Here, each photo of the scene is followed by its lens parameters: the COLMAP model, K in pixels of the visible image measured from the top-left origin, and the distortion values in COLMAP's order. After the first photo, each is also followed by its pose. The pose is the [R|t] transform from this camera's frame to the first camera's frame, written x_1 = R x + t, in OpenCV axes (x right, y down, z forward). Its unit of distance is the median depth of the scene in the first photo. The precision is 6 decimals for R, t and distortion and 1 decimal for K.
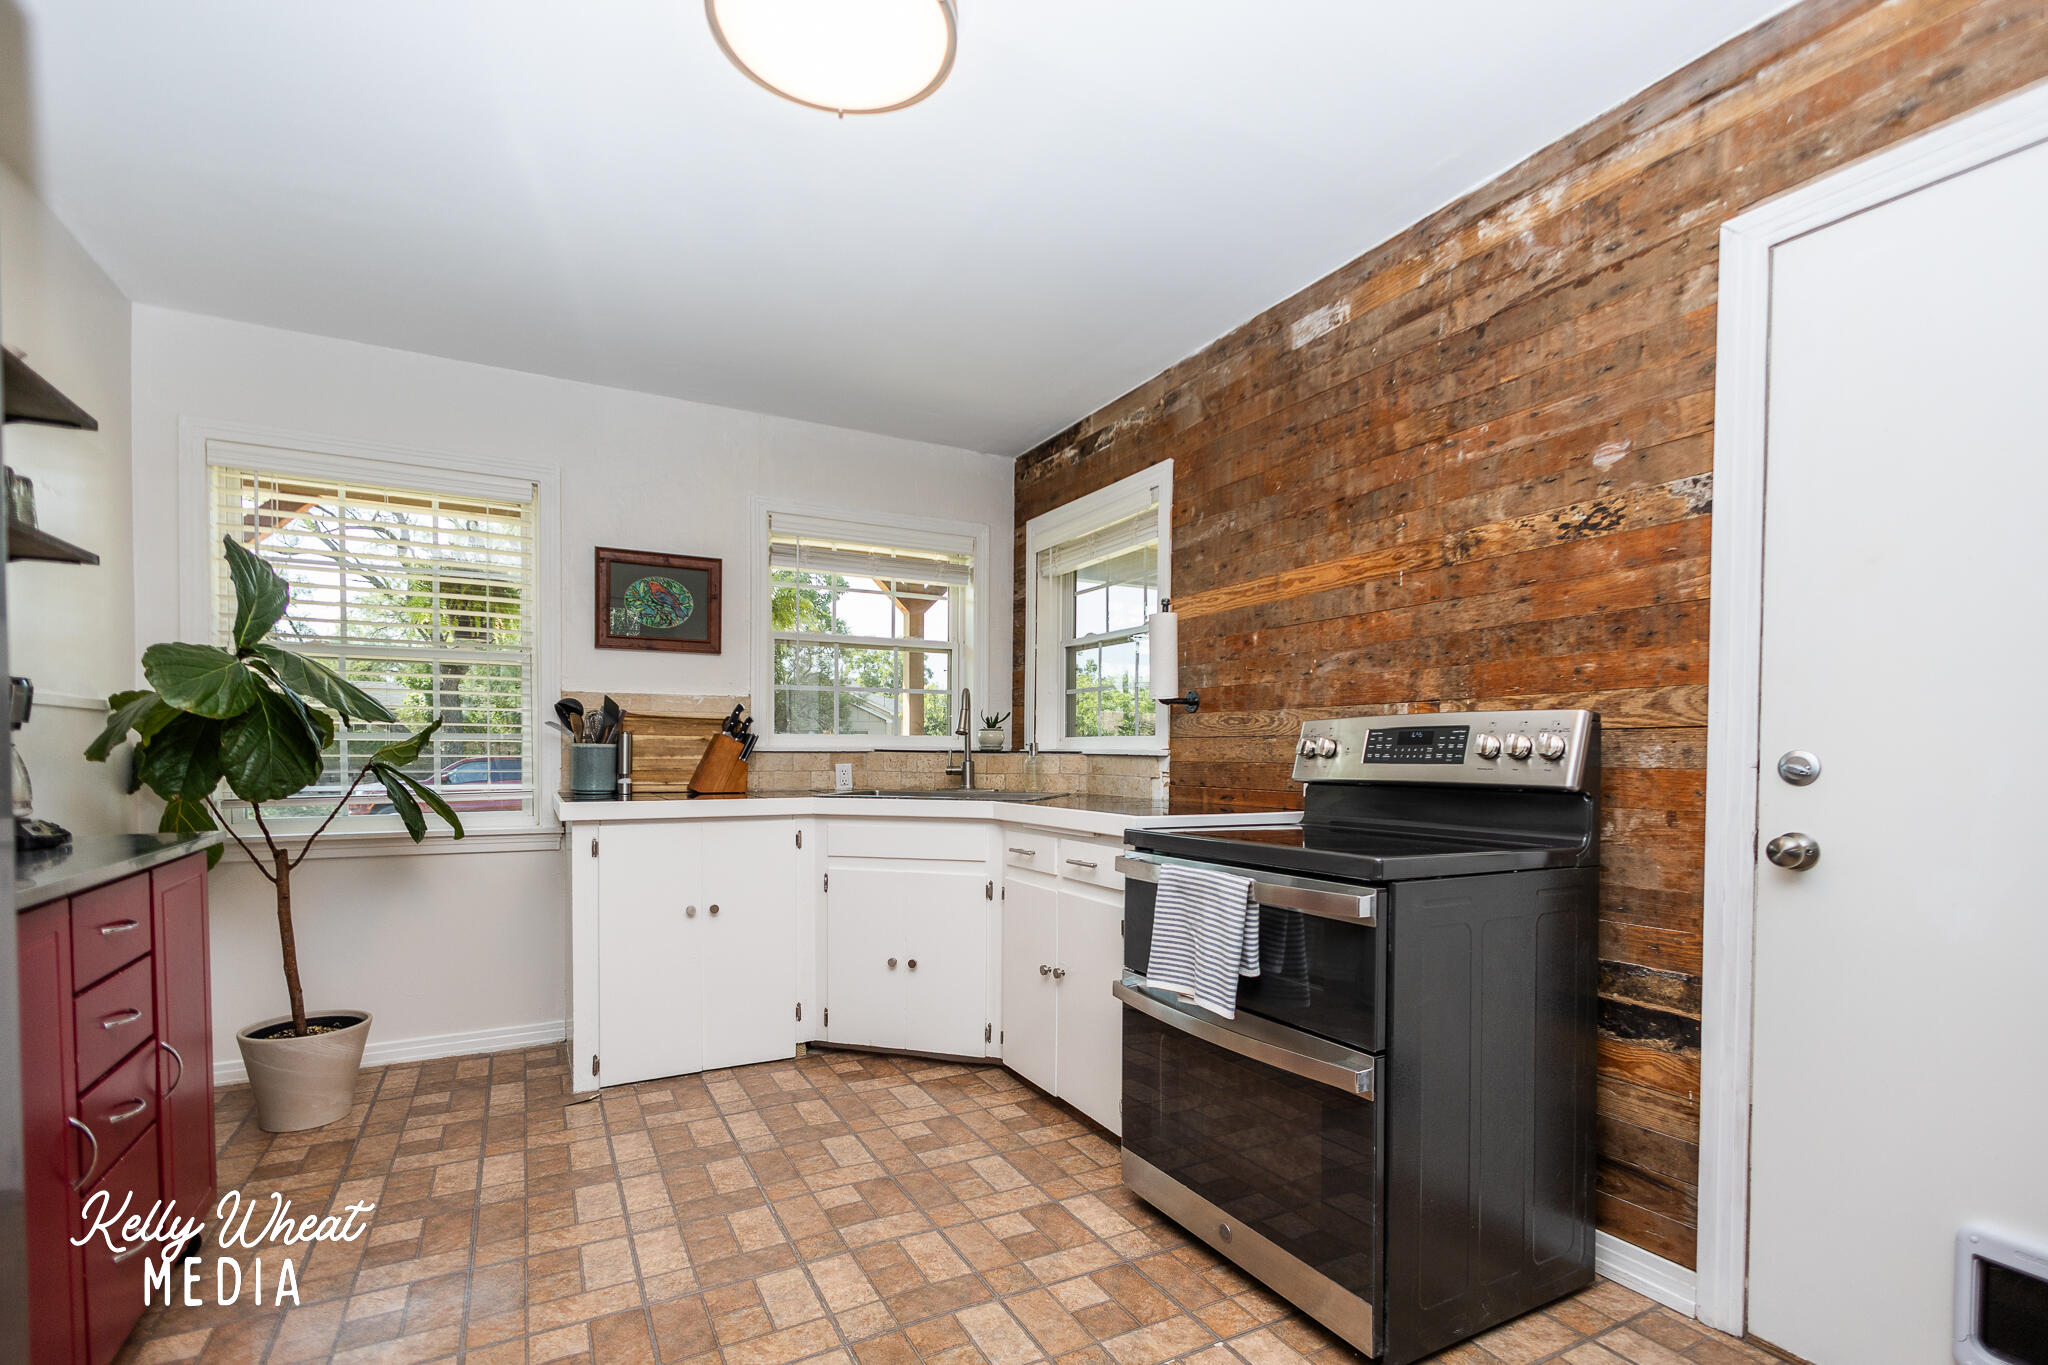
lens RADIAL K [[931.4, 0, 1043.6], [0, 931.4, 766.6], [0, 0, 1]] dist [0.004228, -0.000597]
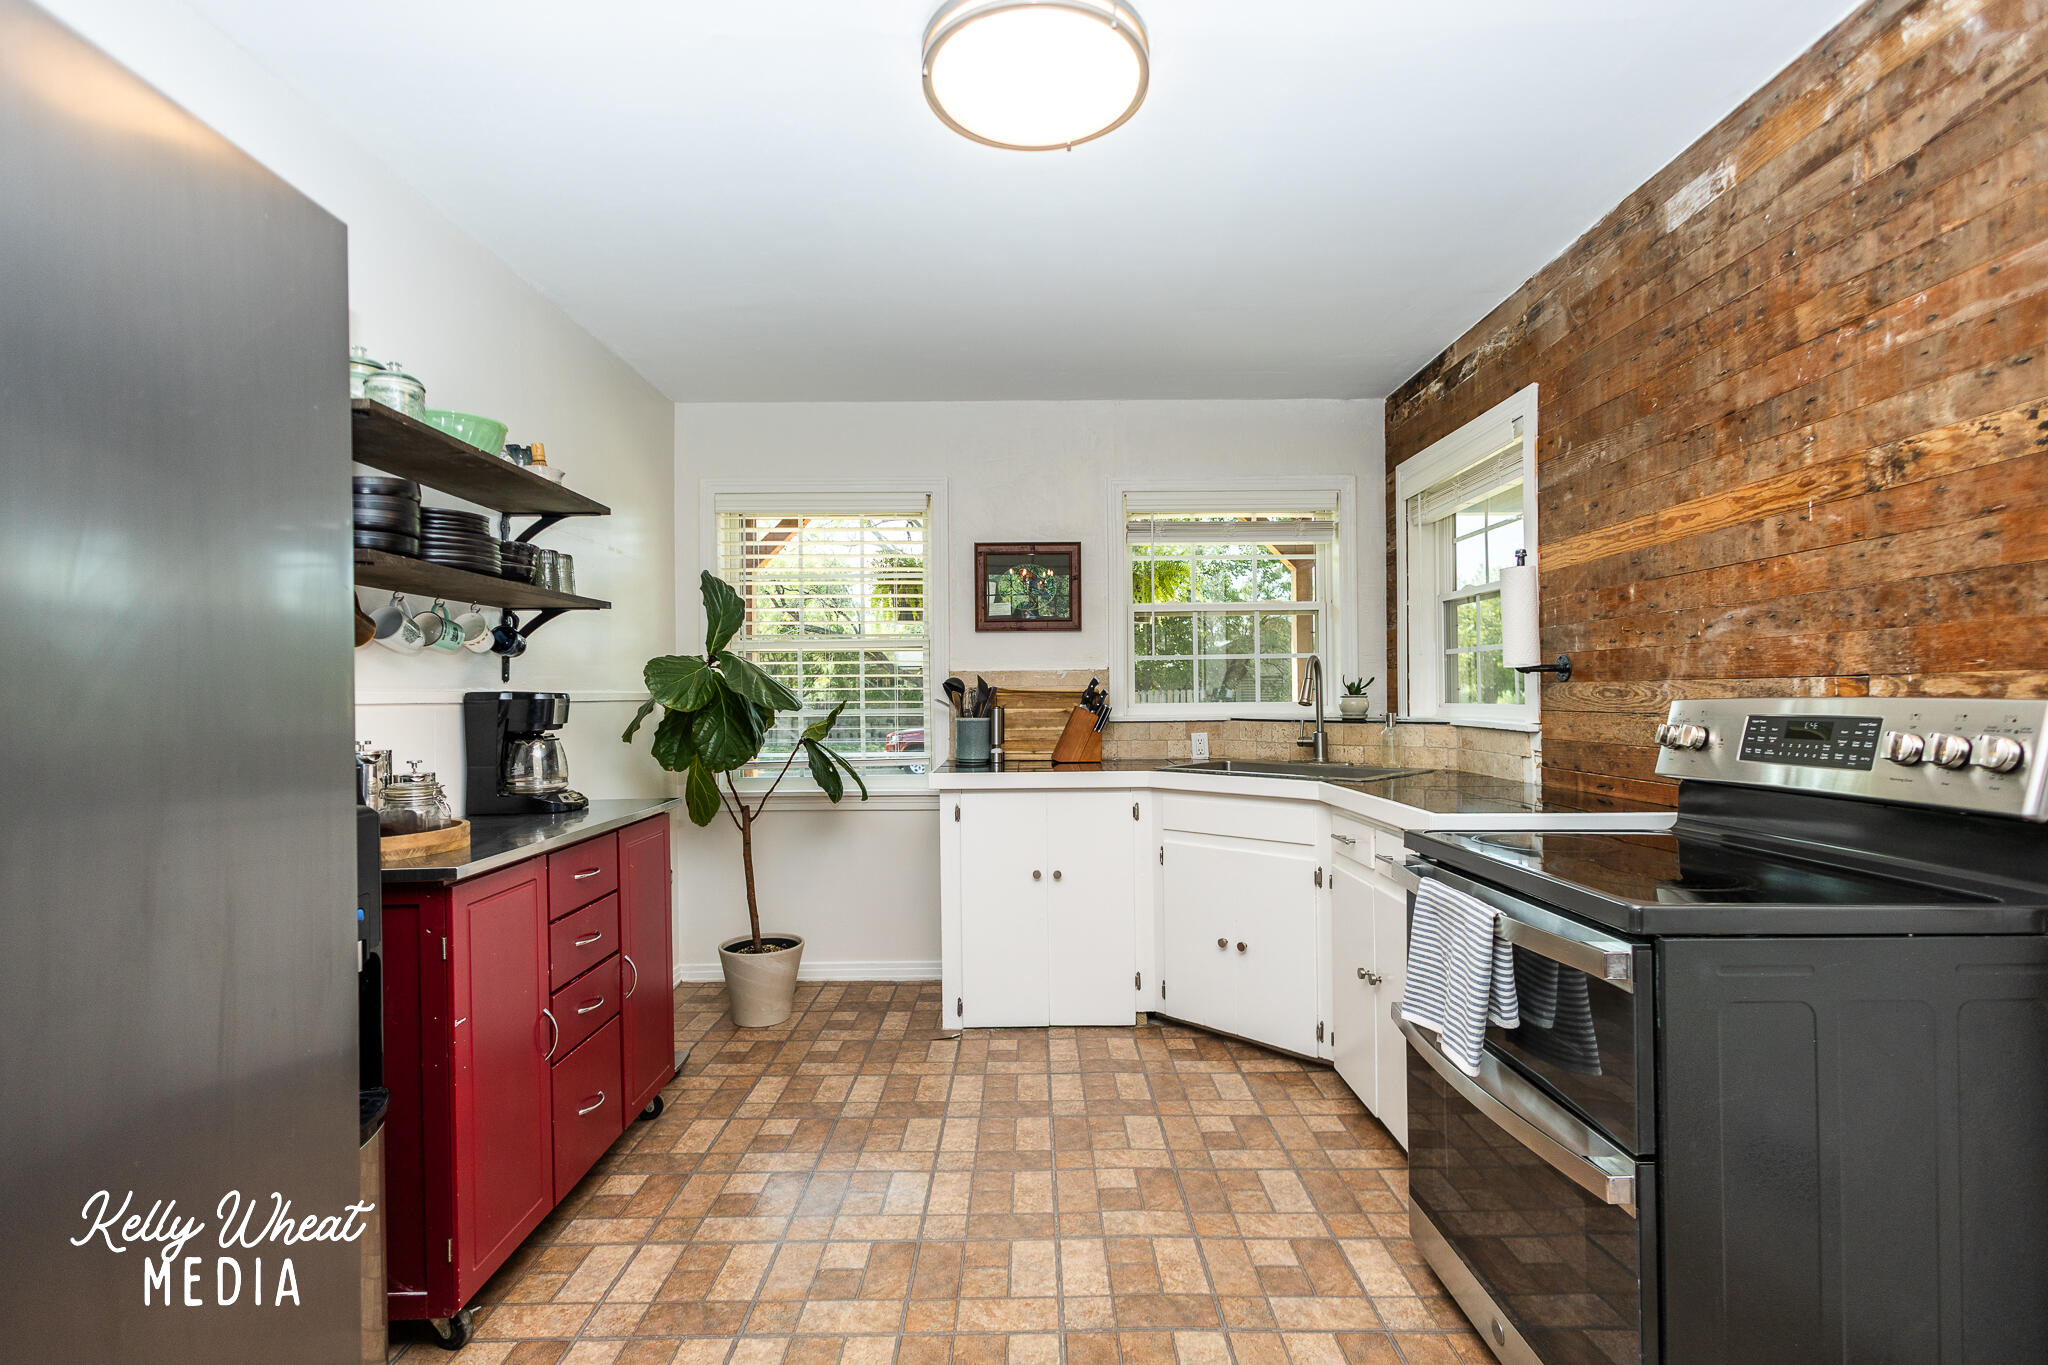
lens RADIAL K [[948.8, 0, 1034.6], [0, 948.8, 685.3], [0, 0, 1]] dist [0.013663, -0.007916]
pose [[0.879822, -0.019654, -0.474896, 0.181721], [0.006493, 0.999548, -0.029337, -0.040230], [0.475258, 0.022728, 0.879553, 0.030231]]
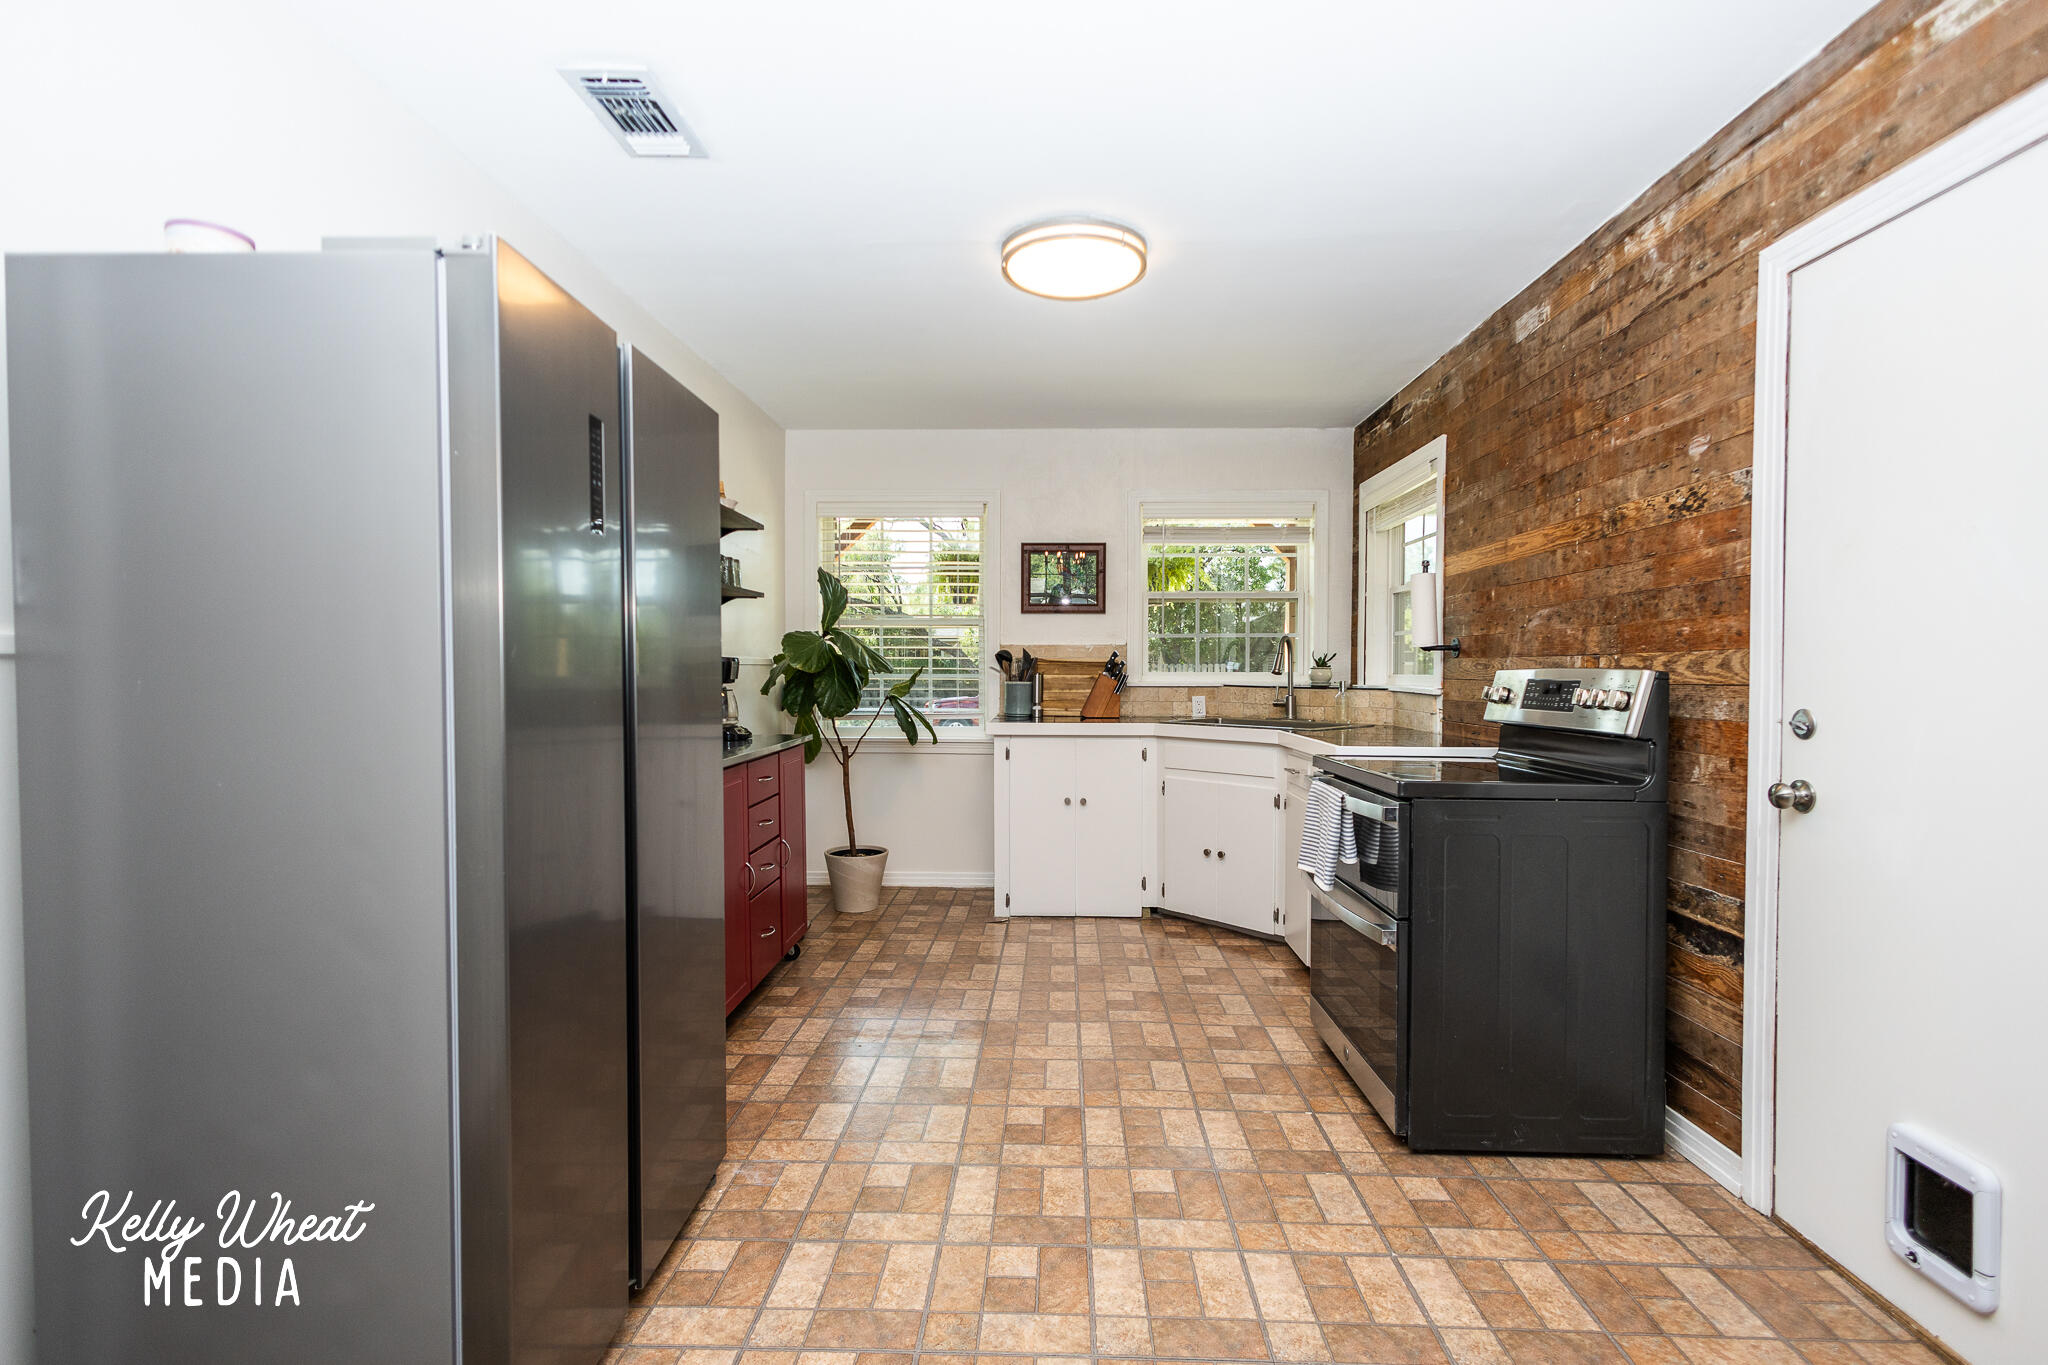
lens RADIAL K [[927.9, 0, 1024.0], [0, 927.9, 682.5], [0, 0, 1]] dist [0.000217, -0.000333]
pose [[0.856927, 0.003786, -0.515425, 0.360391], [-0.006173, 0.999977, -0.002917, -0.025831], [0.515402, 0.005681, 0.856930, -0.302073]]
